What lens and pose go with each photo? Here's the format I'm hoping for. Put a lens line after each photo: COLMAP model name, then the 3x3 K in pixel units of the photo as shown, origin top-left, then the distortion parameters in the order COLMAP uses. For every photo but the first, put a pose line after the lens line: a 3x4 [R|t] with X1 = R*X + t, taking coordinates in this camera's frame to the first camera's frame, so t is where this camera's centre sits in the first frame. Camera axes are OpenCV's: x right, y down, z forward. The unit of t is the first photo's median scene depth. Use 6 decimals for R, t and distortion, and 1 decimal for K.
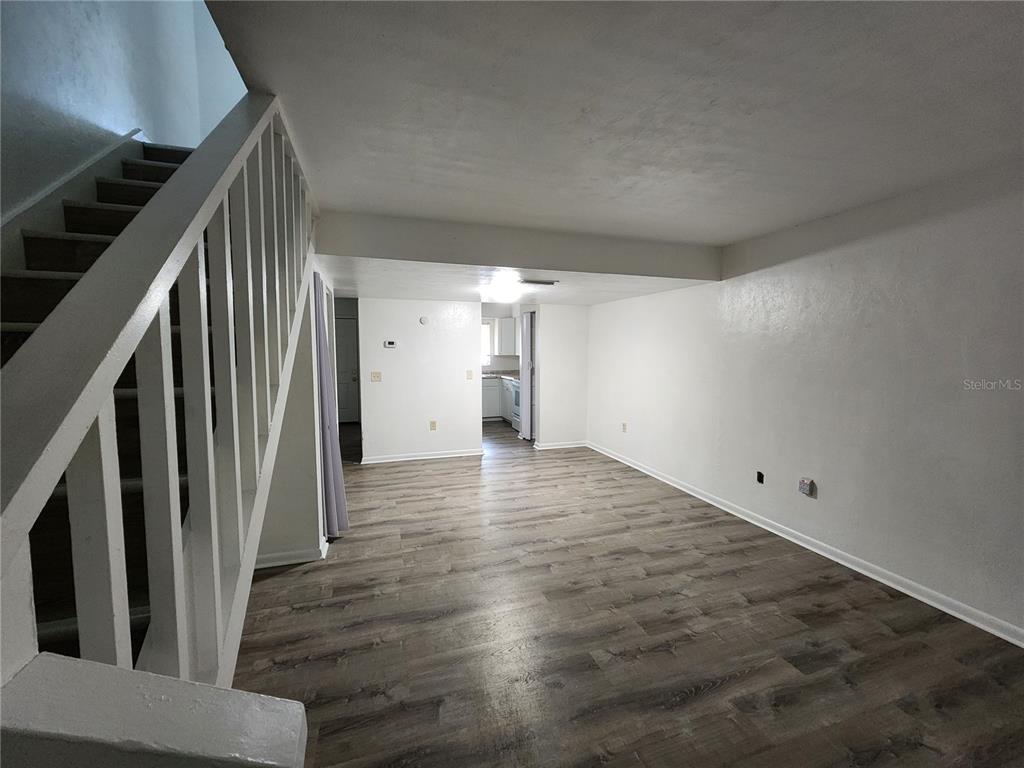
lens RADIAL K [[421.1, 0, 510.5], [0, 421.1, 393.5], [0, 0, 1]] dist [0.003494, -0.001247]
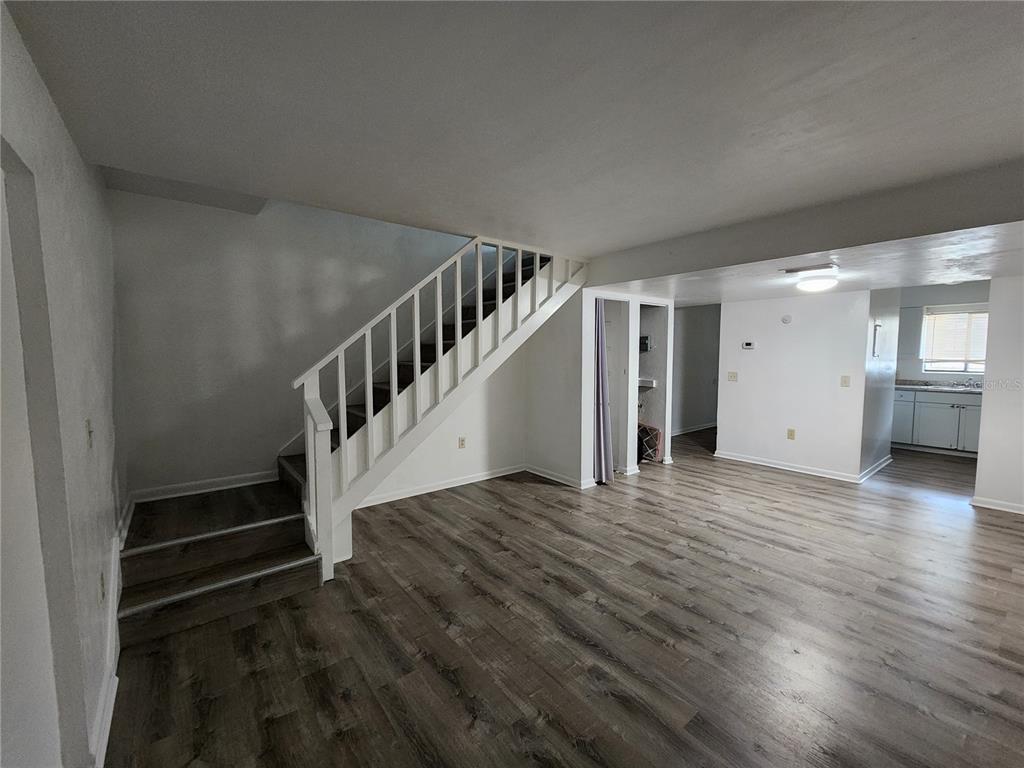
lens RADIAL K [[421.1, 0, 514.4], [0, 421.1, 394.7], [0, 0, 1]] dist [0.003494, -0.001247]
pose [[0.354434, 0.093372, -0.930407, 0.654297], [-0.098478, 0.993196, 0.062159, -0.008992], [0.929881, 0.069593, 0.361218, 0.165695]]
